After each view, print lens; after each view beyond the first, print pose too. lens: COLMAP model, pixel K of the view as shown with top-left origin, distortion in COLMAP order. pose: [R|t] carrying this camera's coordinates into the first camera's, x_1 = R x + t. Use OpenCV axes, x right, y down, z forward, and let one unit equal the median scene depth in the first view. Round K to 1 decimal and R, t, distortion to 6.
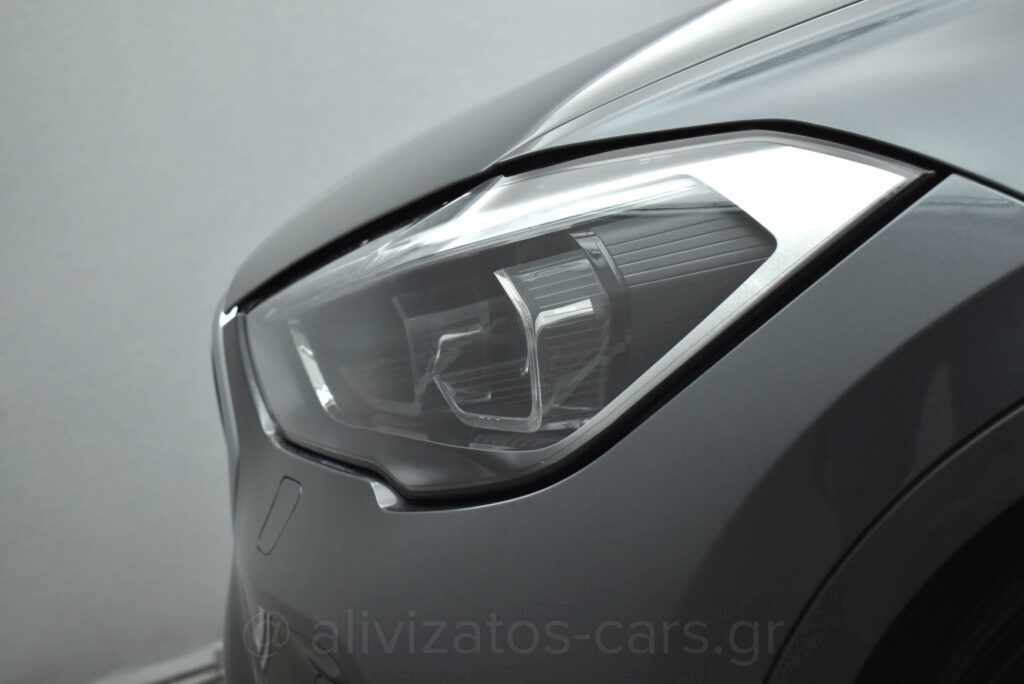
lens RADIAL K [[1604.8, 0, 512.0], [0, 1604.8, 342.0], [0, 0, 1]] dist [-0.001552, 0.000636]
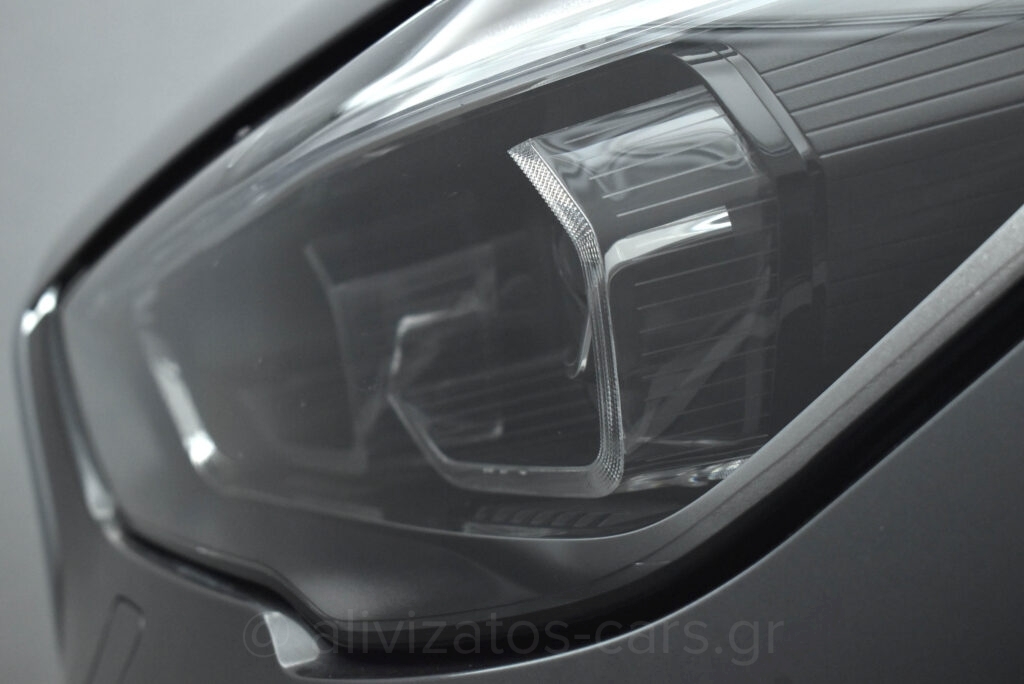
lens RADIAL K [[1820.6, 0, 512.0], [0, 1820.6, 342.0], [0, 0, 1]] dist [-0.286575, -0.013014]
pose [[0.999233, -0.036949, 0.012952, -0.017675], [0.037345, 0.998797, -0.031787, 0.026151], [-0.011762, 0.032246, 0.999411, 0.451883]]
